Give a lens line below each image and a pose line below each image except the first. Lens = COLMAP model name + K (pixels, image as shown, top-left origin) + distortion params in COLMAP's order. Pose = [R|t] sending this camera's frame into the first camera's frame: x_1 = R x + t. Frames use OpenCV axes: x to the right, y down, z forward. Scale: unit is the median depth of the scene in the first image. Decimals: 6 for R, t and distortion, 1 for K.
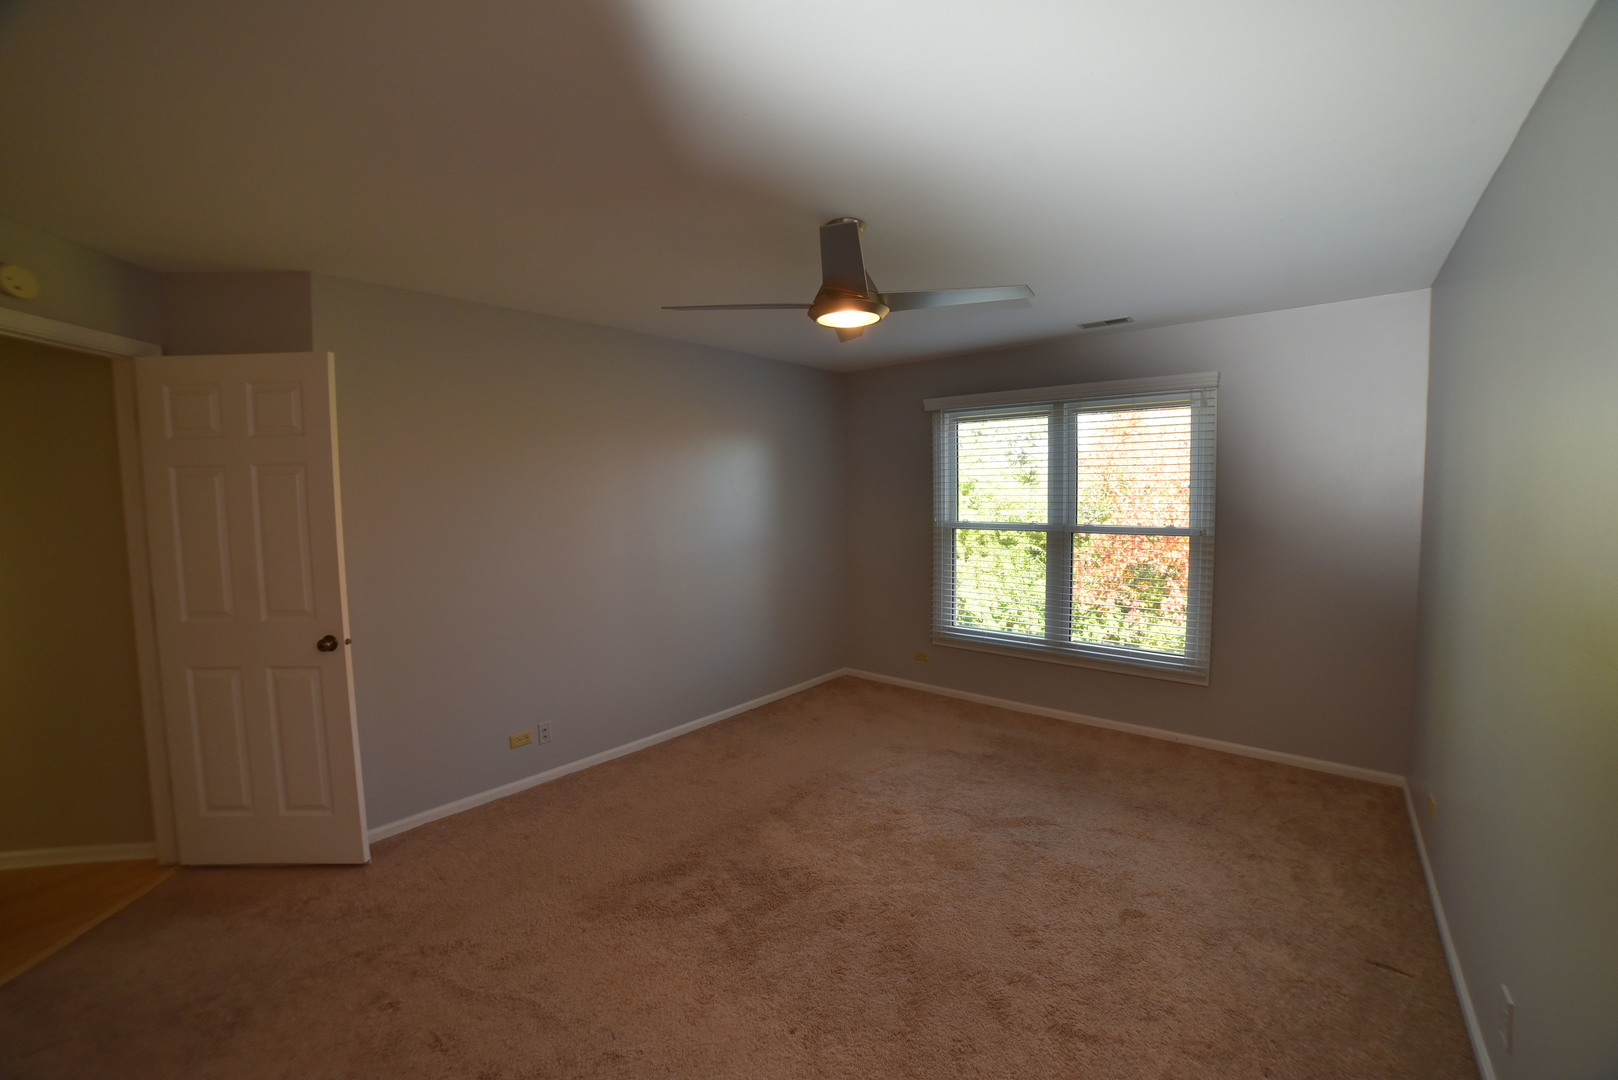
lens RADIAL K [[639.4, 0, 804.8], [0, 639.4, 545.2], [0, 0, 1]] dist [-0.055076, 0.005662]
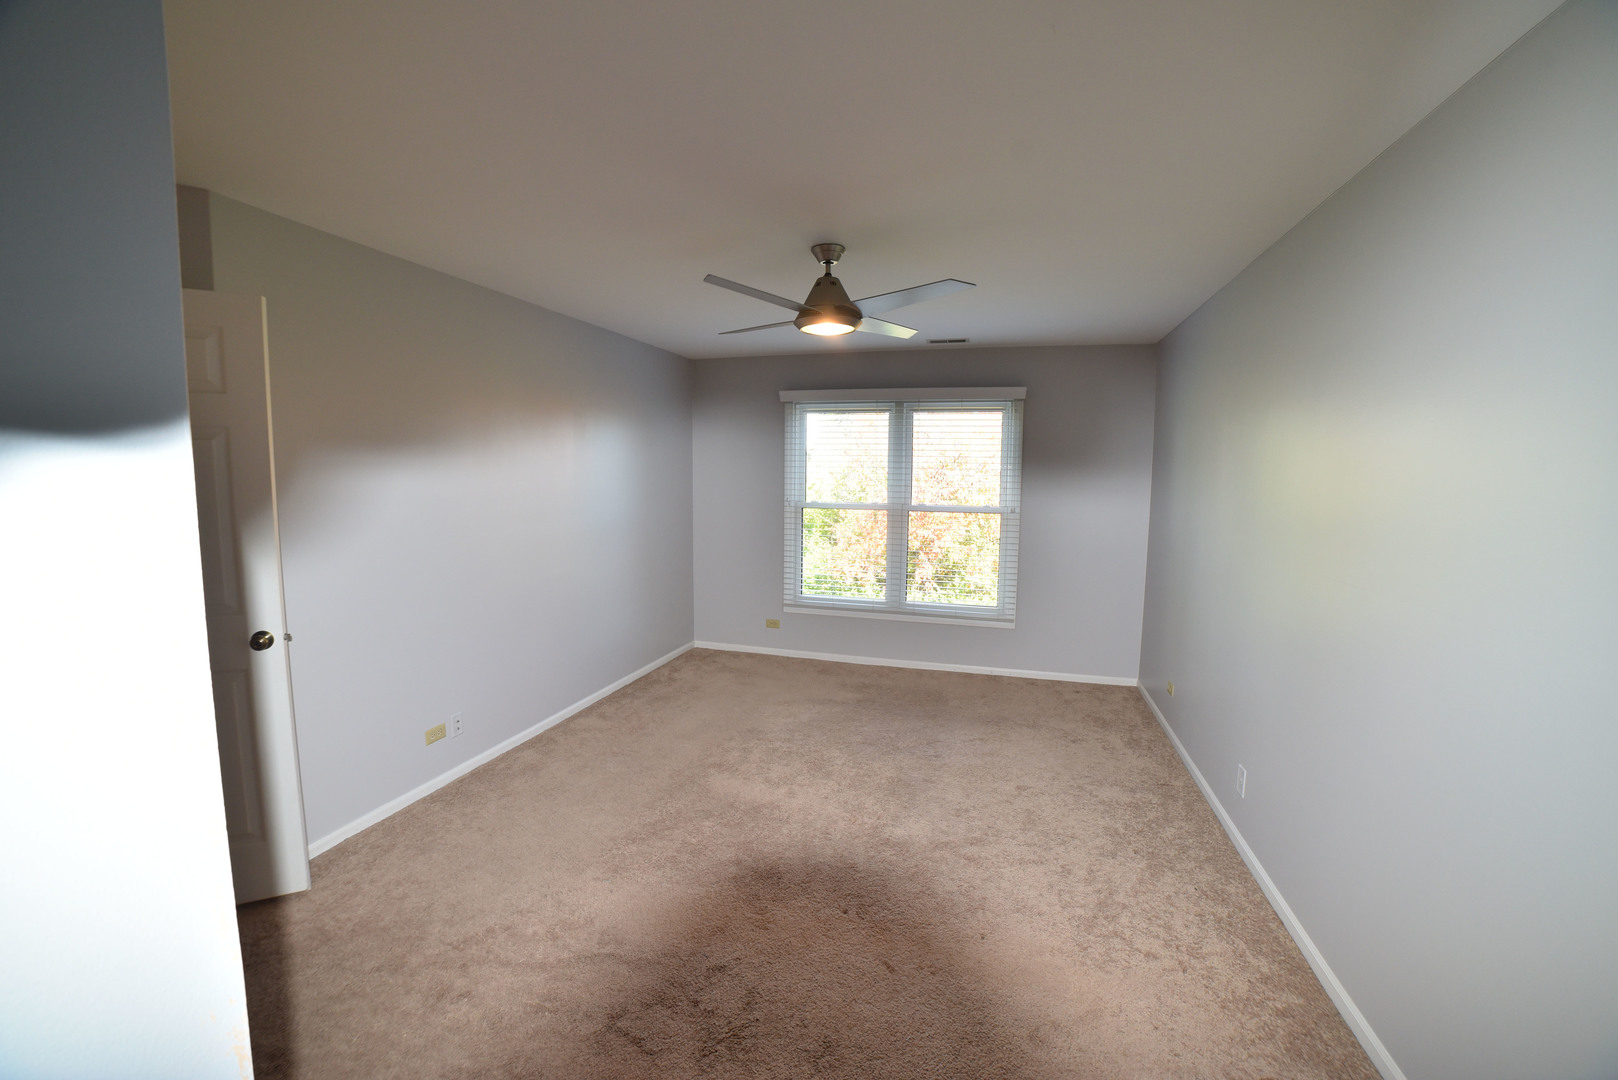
lens RADIAL K [[639.4, 0, 819.1], [0, 639.4, 533.1], [0, 0, 1]] dist [-0.055076, 0.005662]
pose [[0.915276, -0.012715, 0.402626, -0.257892], [0.008480, 0.999888, 0.012299, 0.006413], [-0.402738, -0.007843, 0.915282, -0.053685]]
